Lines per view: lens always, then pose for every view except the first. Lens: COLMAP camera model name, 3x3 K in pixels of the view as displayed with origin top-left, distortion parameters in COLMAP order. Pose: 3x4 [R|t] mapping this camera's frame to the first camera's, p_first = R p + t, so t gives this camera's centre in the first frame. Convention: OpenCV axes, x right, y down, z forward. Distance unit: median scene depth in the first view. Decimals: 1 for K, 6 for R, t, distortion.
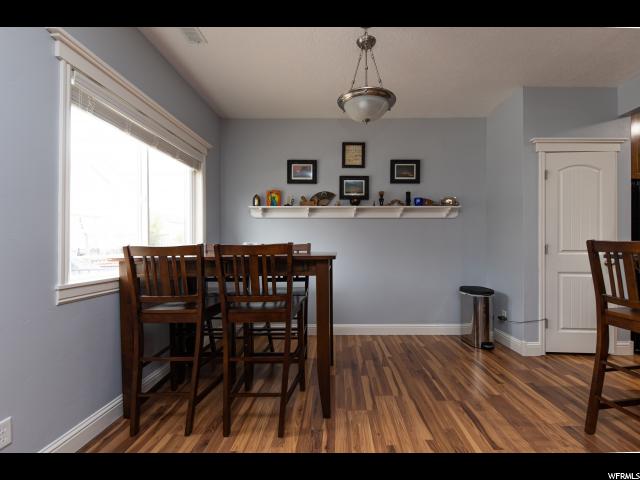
lens RADIAL K [[280.4, 0, 310.4], [0, 280.4, 244.1], [0, 0, 1]] dist [0.006570, -0.004026]
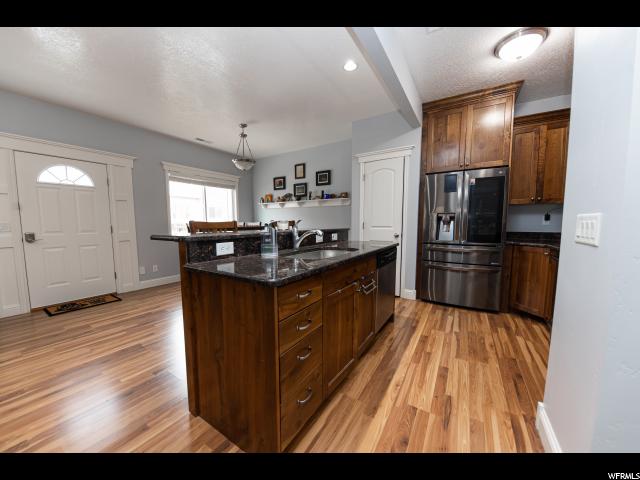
lens RADIAL K [[212.4, 0, 322.0], [0, 212.4, 244.7], [0, 0, 1]] dist [-0.010151, 0.000059]
pose [[0.867278, 0.049323, -0.495375, 1.108033], [0.010324, 0.993084, 0.116954, -0.015595], [0.497718, -0.106546, 0.860770, -0.147696]]
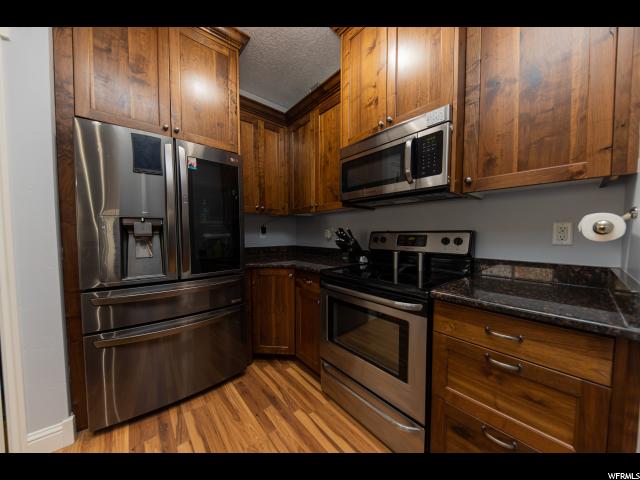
lens RADIAL K [[212.4, 0, 315.0], [0, 212.4, 240.5], [0, 0, 1]] dist [-0.010151, 0.000059]
pose [[0.715953, -0.029297, 0.697534, 1.067726], [-0.004304, 0.998915, 0.046372, -0.016148], [-0.698136, -0.036202, 0.715050, 0.361283]]
